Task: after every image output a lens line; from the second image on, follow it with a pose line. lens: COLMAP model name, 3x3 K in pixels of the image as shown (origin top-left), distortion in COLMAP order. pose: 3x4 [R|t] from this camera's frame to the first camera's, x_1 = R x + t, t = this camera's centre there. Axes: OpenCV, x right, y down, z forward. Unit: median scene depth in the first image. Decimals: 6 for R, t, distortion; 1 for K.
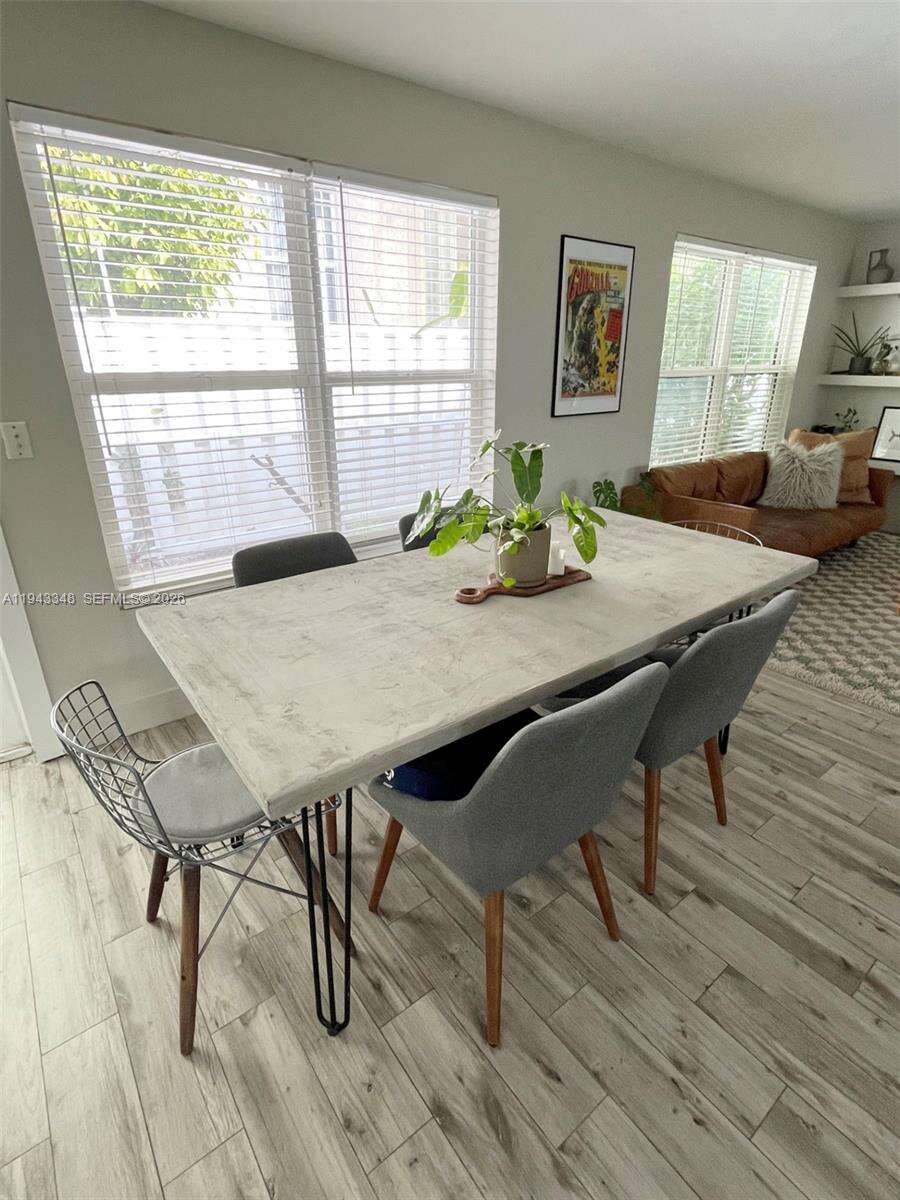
lens RADIAL K [[605.9, 0, 451.6], [0, 605.9, 599.8], [0, 0, 1]] dist [-0.001338, 0.001395]
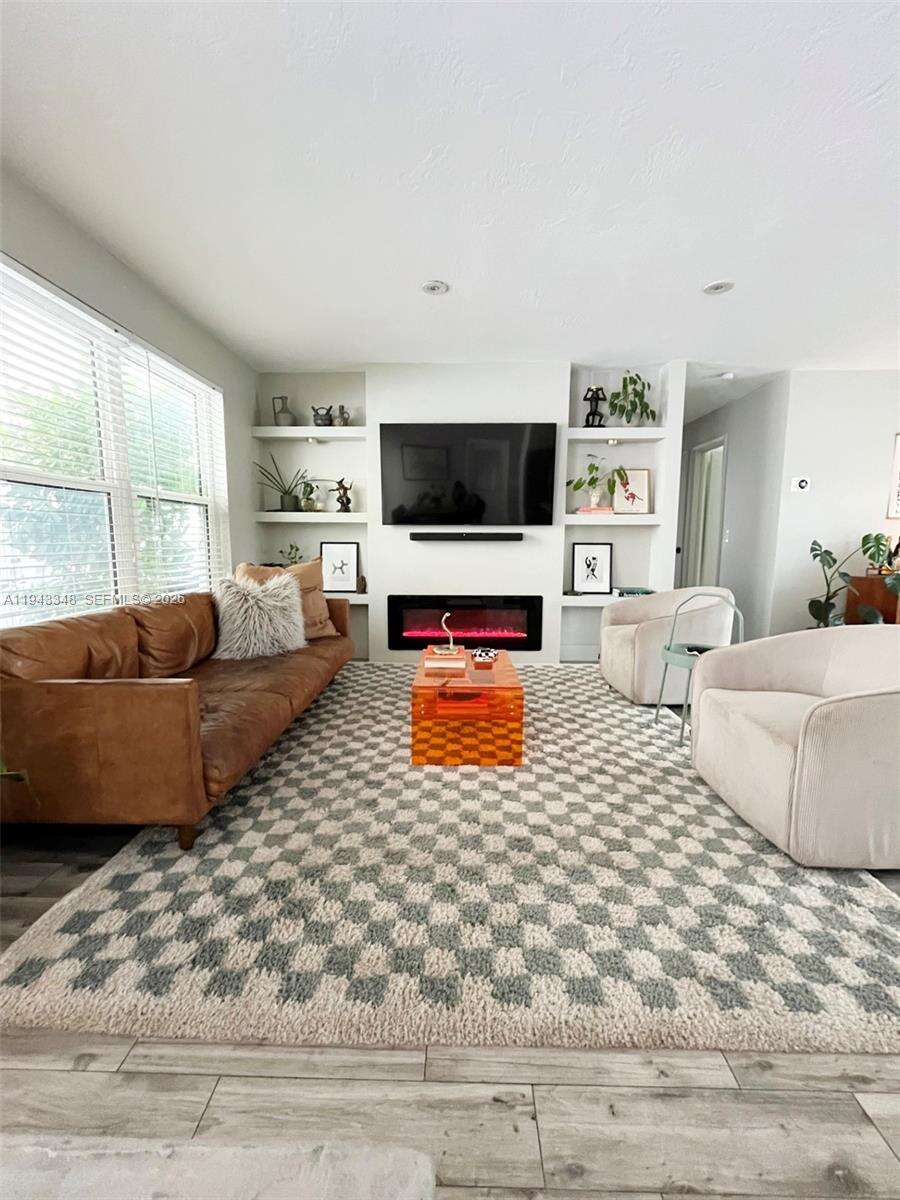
lens RADIAL K [[483.6, 0, 451.6], [0, 483.6, 600.4], [0, 0, 1]] dist [-0.006204, 0.001604]
pose [[0.630437, -0.095309, 0.770367, 0.282928], [0.283001, 0.952348, -0.113774, -0.090664], [-0.722814, 0.289742, 0.627368, 0.469275]]
